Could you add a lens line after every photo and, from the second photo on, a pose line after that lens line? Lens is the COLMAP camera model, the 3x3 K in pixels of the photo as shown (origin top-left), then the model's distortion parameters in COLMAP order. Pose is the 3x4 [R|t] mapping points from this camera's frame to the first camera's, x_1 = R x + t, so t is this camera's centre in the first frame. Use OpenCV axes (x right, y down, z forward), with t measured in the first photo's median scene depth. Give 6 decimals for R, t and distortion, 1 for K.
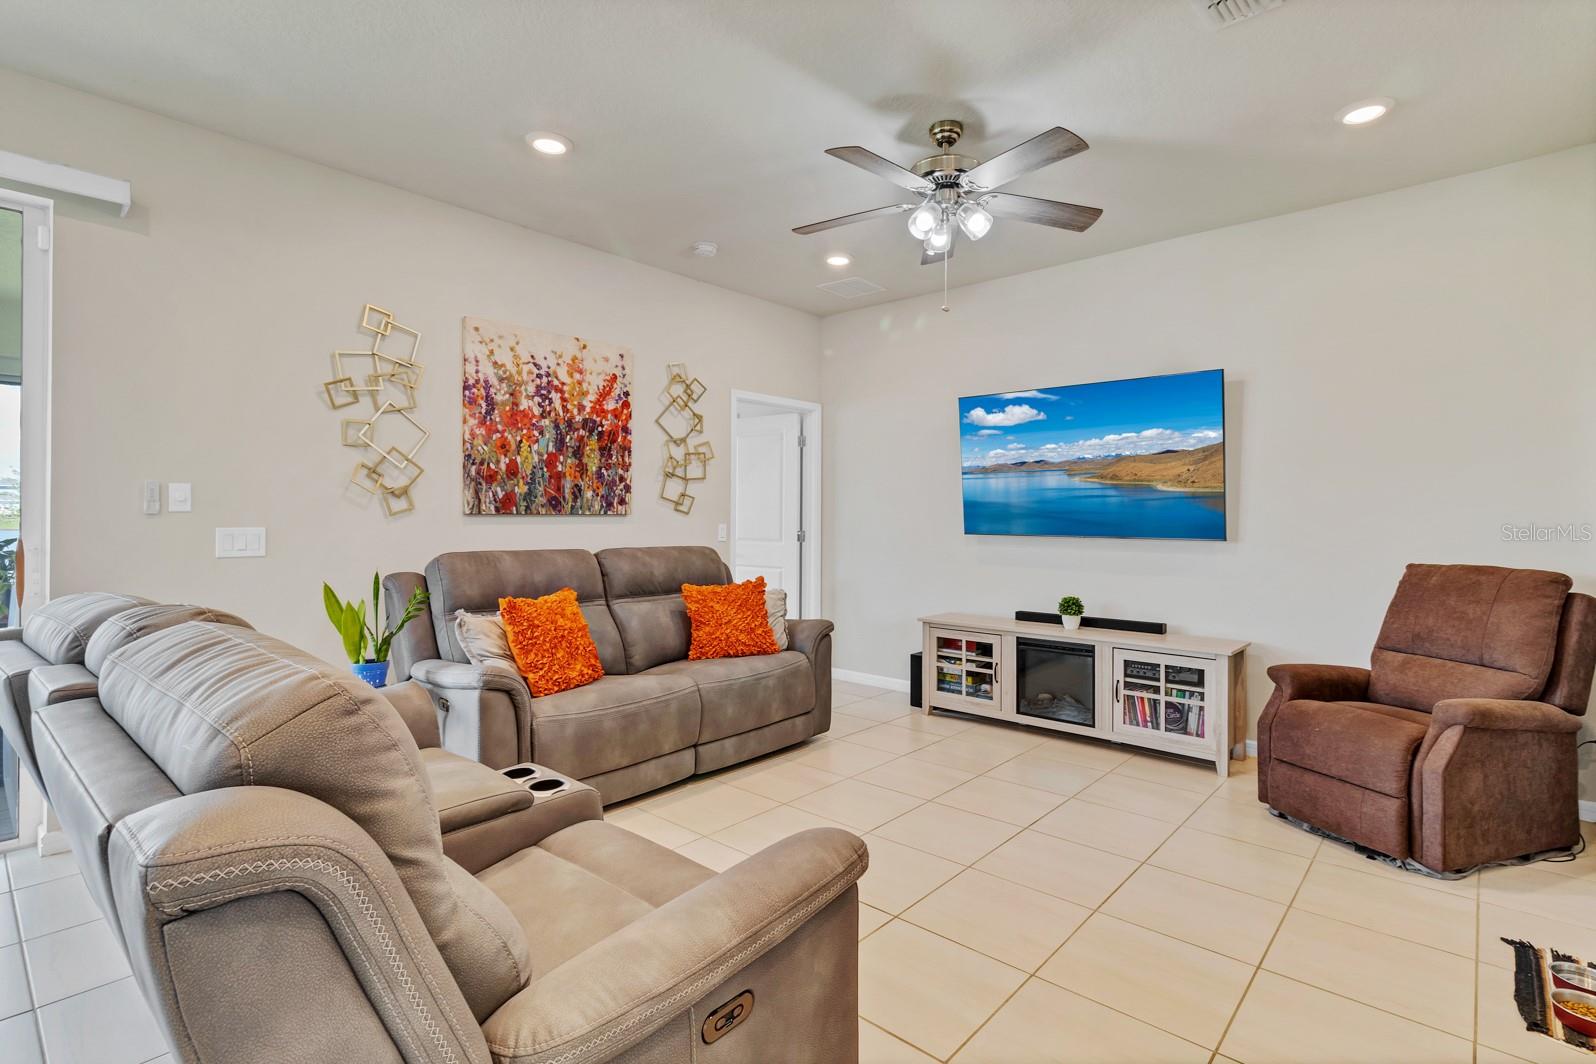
lens RADIAL K [[758.7, 0, 800.7], [0, 758.7, 517.6], [0, 0, 1]] dist [0.001692, 0.001869]
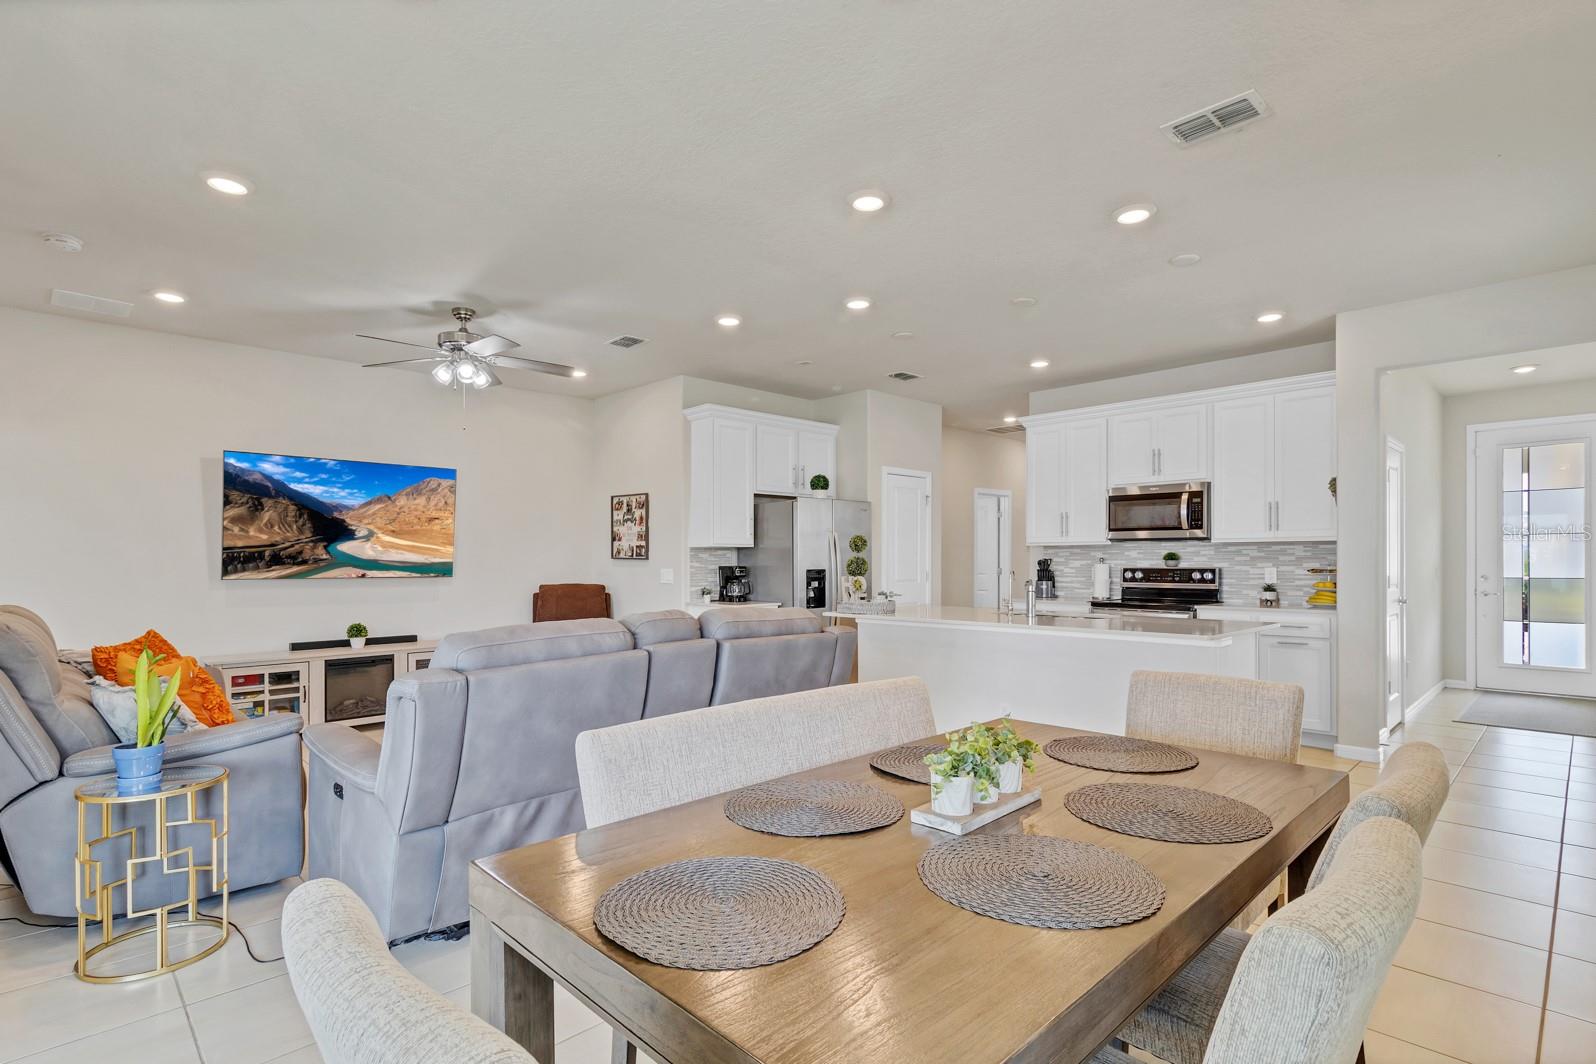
lens RADIAL K [[758.7, 0, 802.4], [0, 758.7, 562.0], [0, 0, 1]] dist [0.001692, 0.001869]
pose [[0.059145, -0.004803, 0.998238, -0.975135], [0.005854, 0.999973, 0.004465, -0.003612], [-0.998232, 0.005579, 0.059171, 0.168562]]
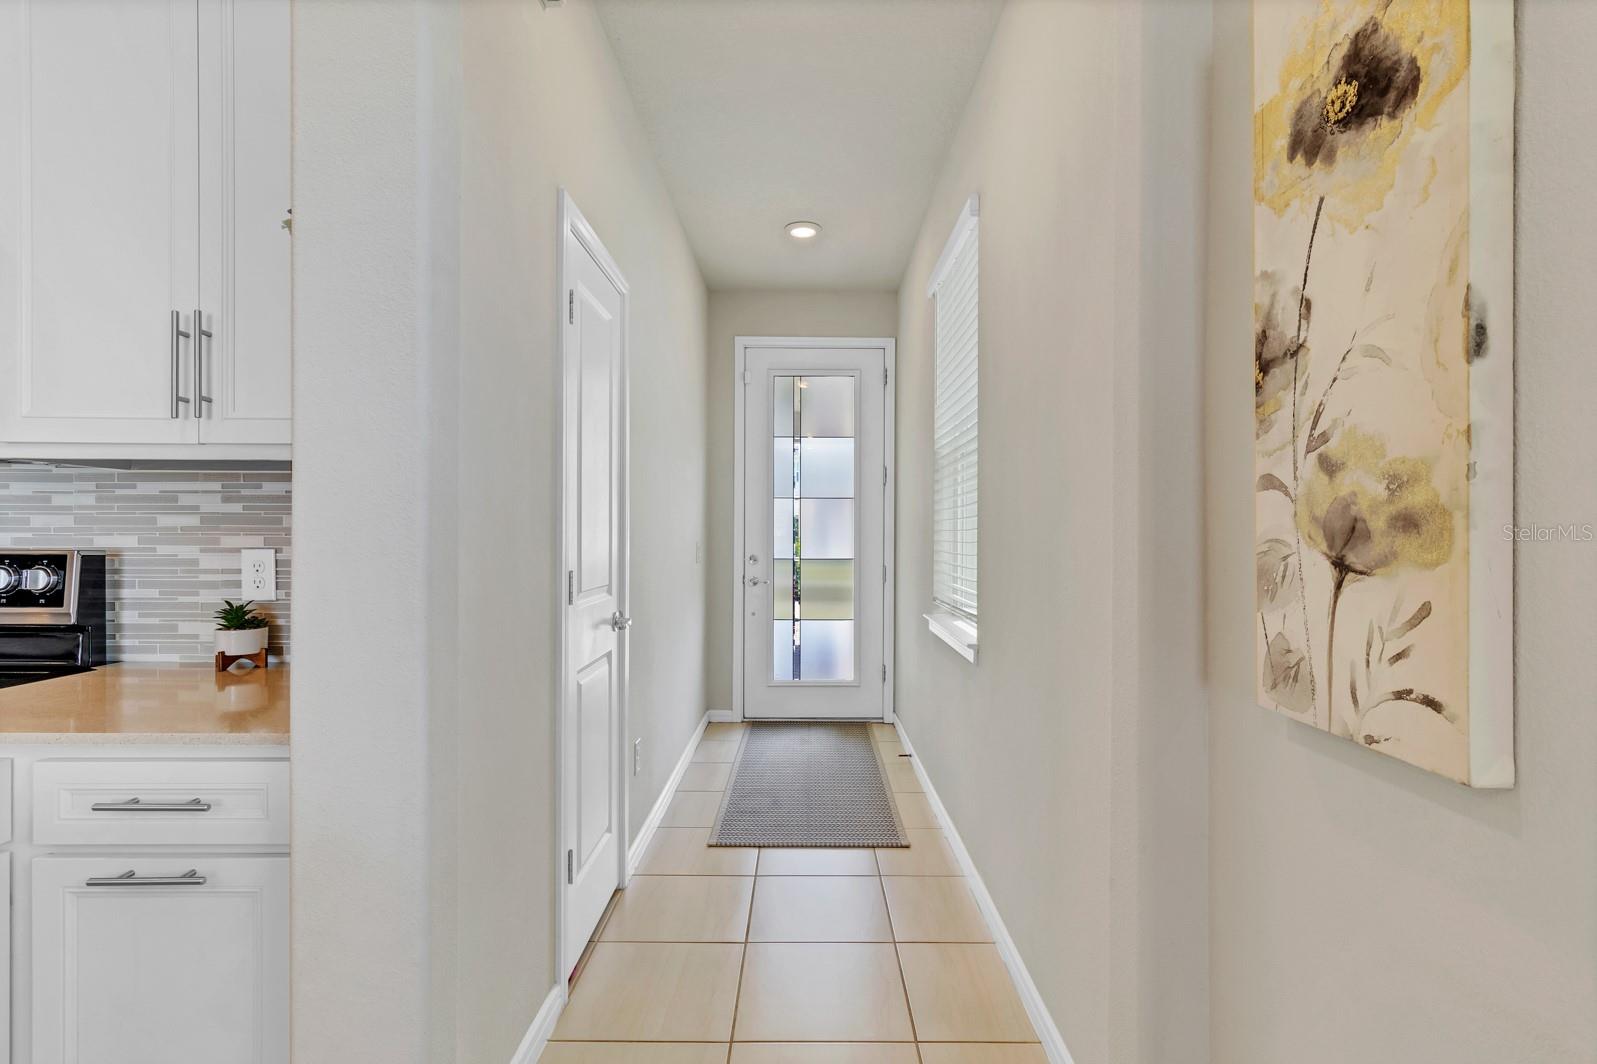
lens RADIAL K [[759.2, 0, 801.0], [0, 759.2, 534.6], [0, 0, 1]] dist [0.001692, 0.001869]
pose [[-0.670156, -0.005640, 0.742199, -0.063093], [-0.004777, 0.999983, 0.003285, 0.006016], [-0.742205, -0.001344, -0.670171, -0.553991]]
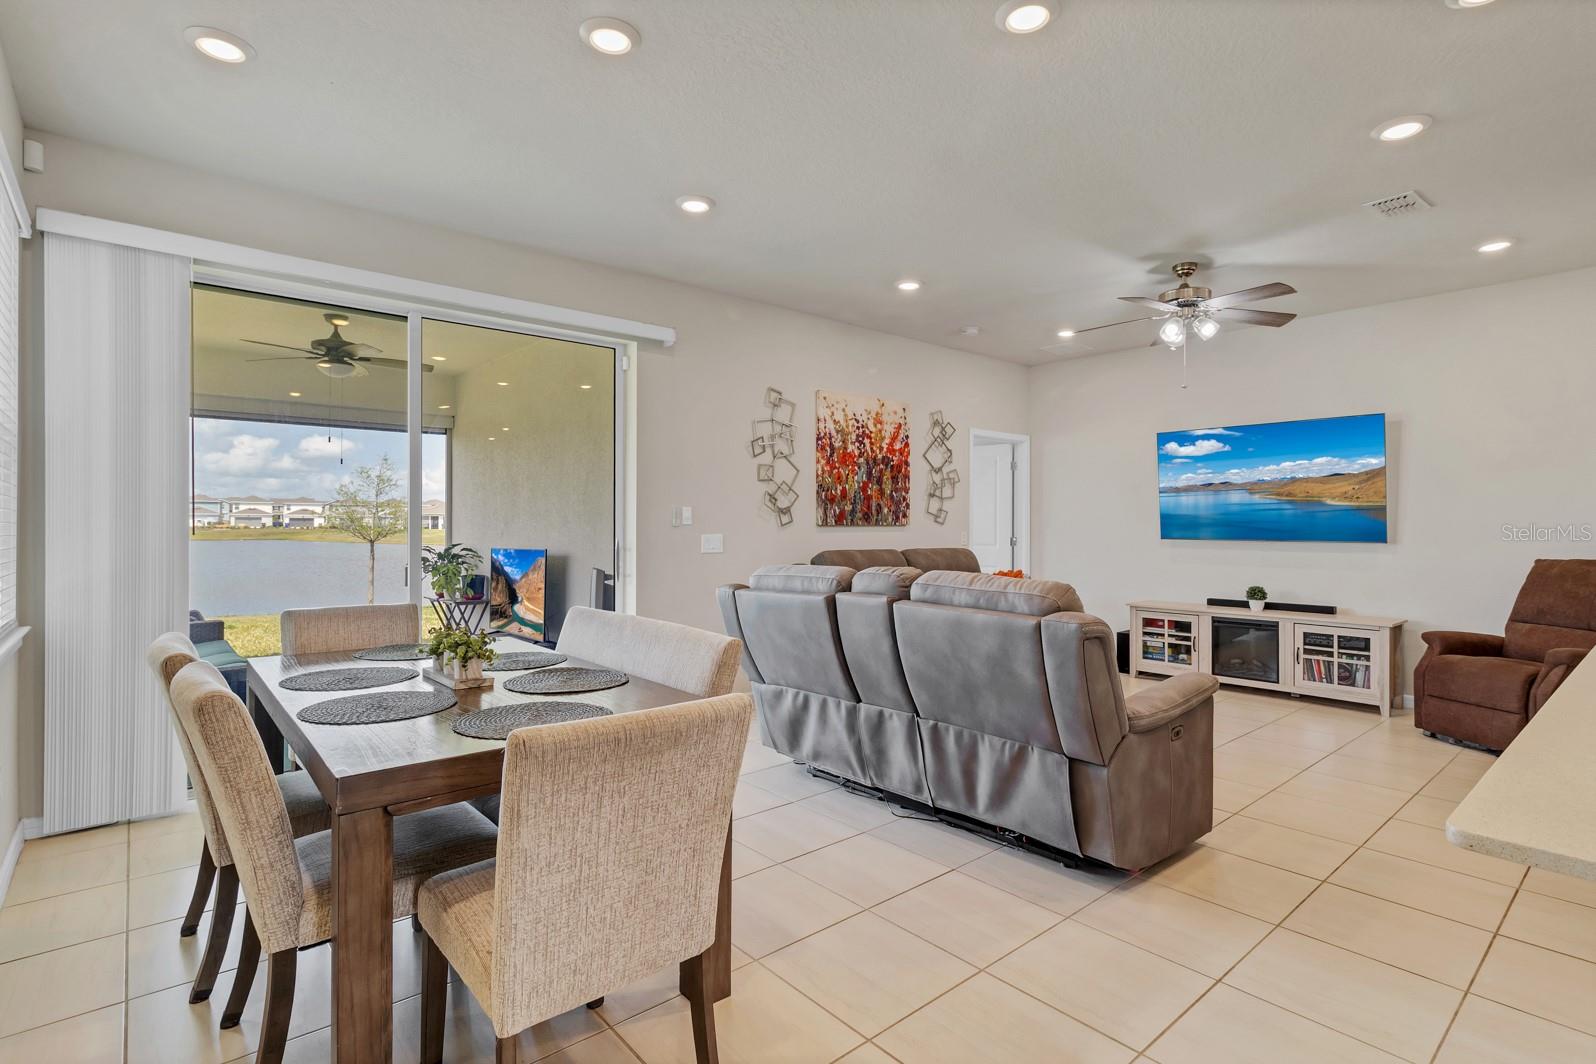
lens RADIAL K [[758.7, 0, 799.6], [0, 758.7, 529.5], [0, 0, 1]] dist [0.001692, 0.001869]
pose [[0.991150, -0.002373, -0.132728, -0.272875], [0.002773, 0.999992, 0.002834, -0.000251], [0.132720, -0.003177, 0.991149, -0.439756]]
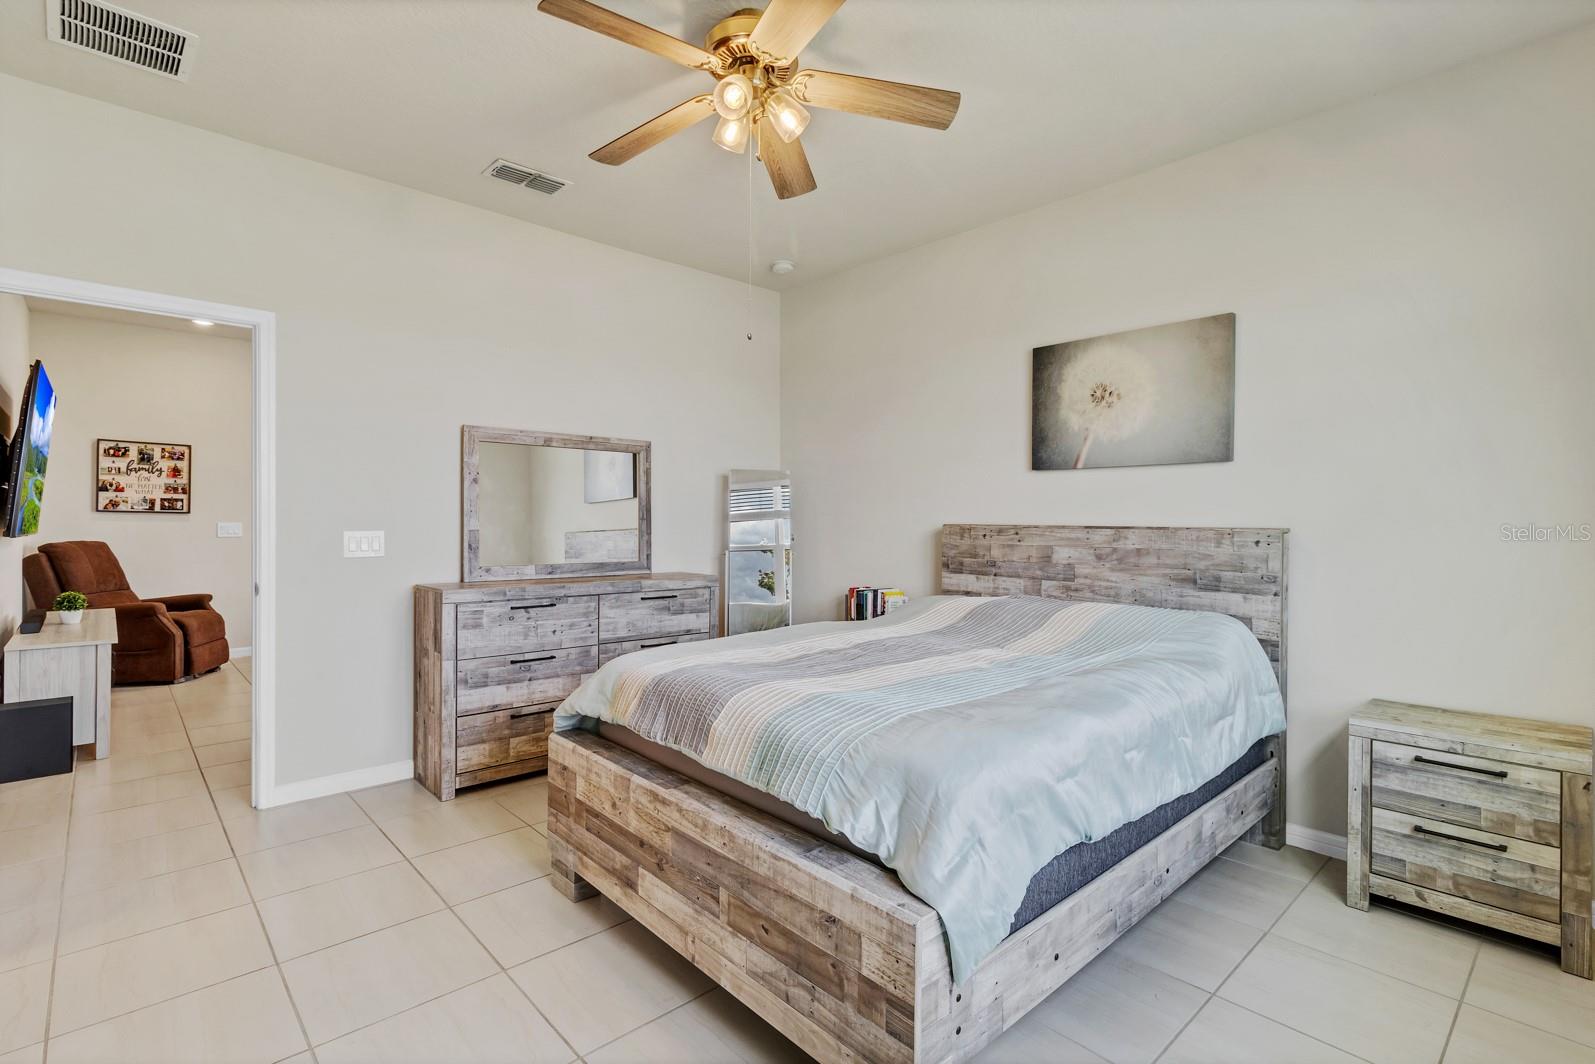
lens RADIAL K [[758.2, 0, 789.9], [0, 758.2, 524.3], [0, 0, 1]] dist [0.001692, 0.001869]
pose [[-0.993470, -0.008555, 0.113771, -0.786242], [-0.007792, 0.999944, 0.007148, -0.002545], [-0.113825, 0.006215, -0.993481, 2.047521]]
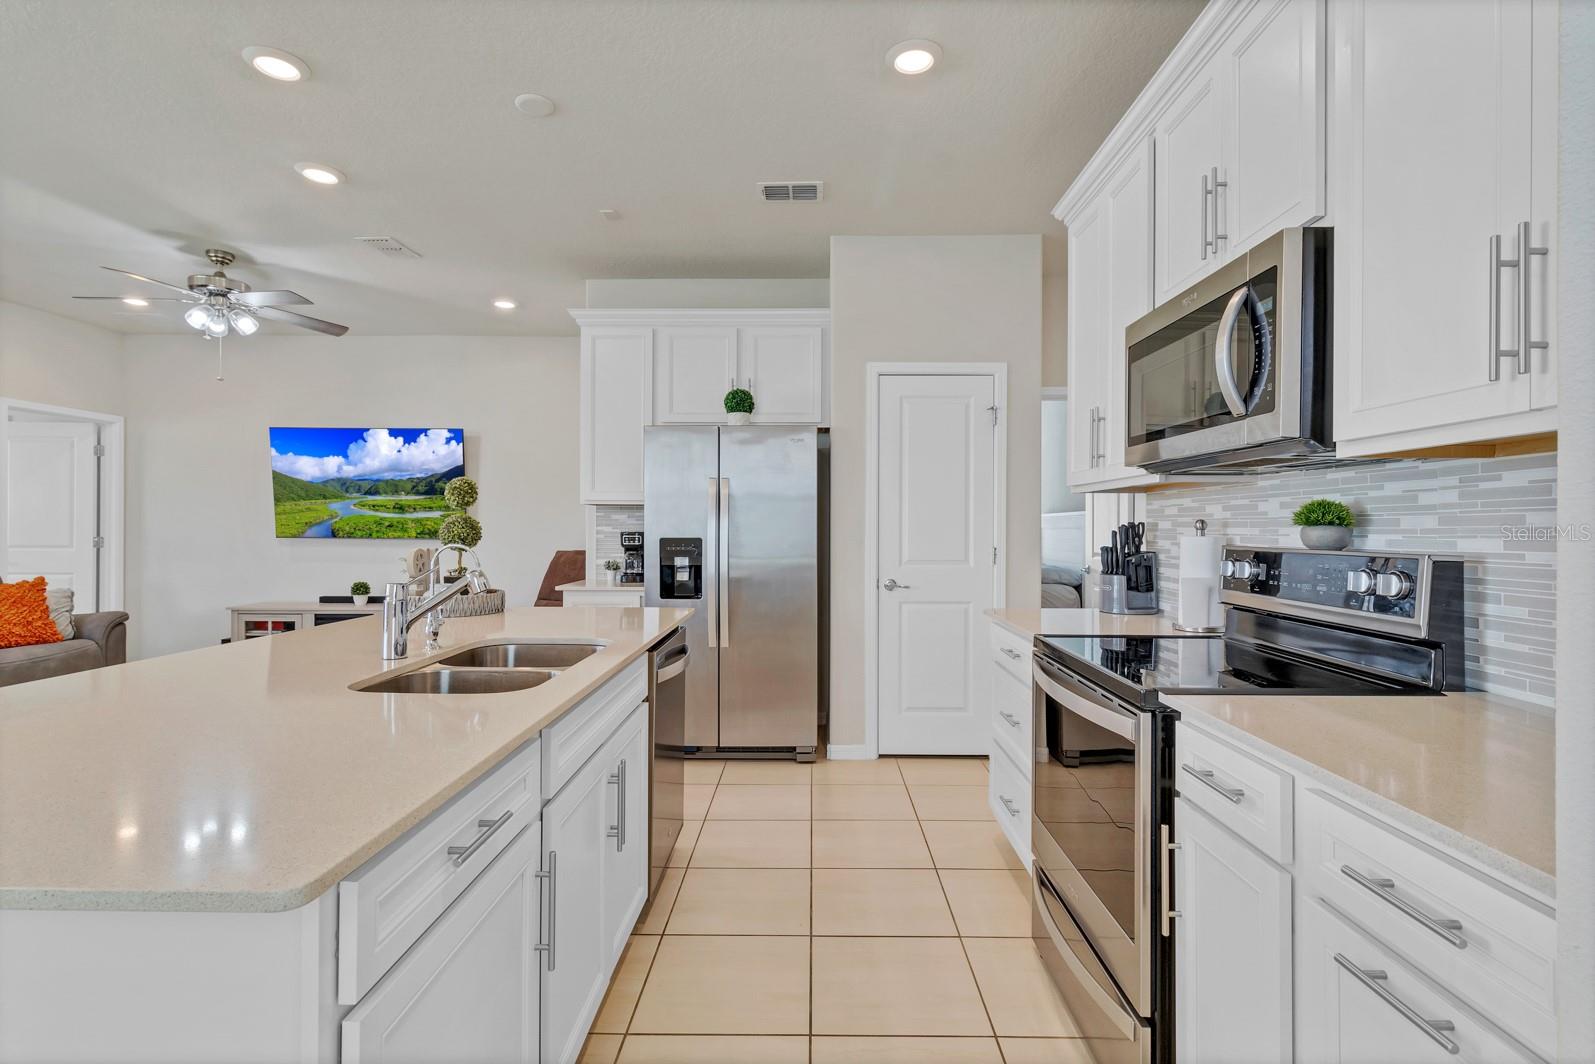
lens RADIAL K [[758.2, 0, 804.8], [0, 758.2, 529.7], [0, 0, 1]] dist [0.001692, 0.001869]
pose [[0.747164, -0.000803, 0.664639, 0.045925], [-0.001005, 0.999997, 0.002338, 0.005188], [-0.664638, -0.002415, 0.747161, -0.614100]]
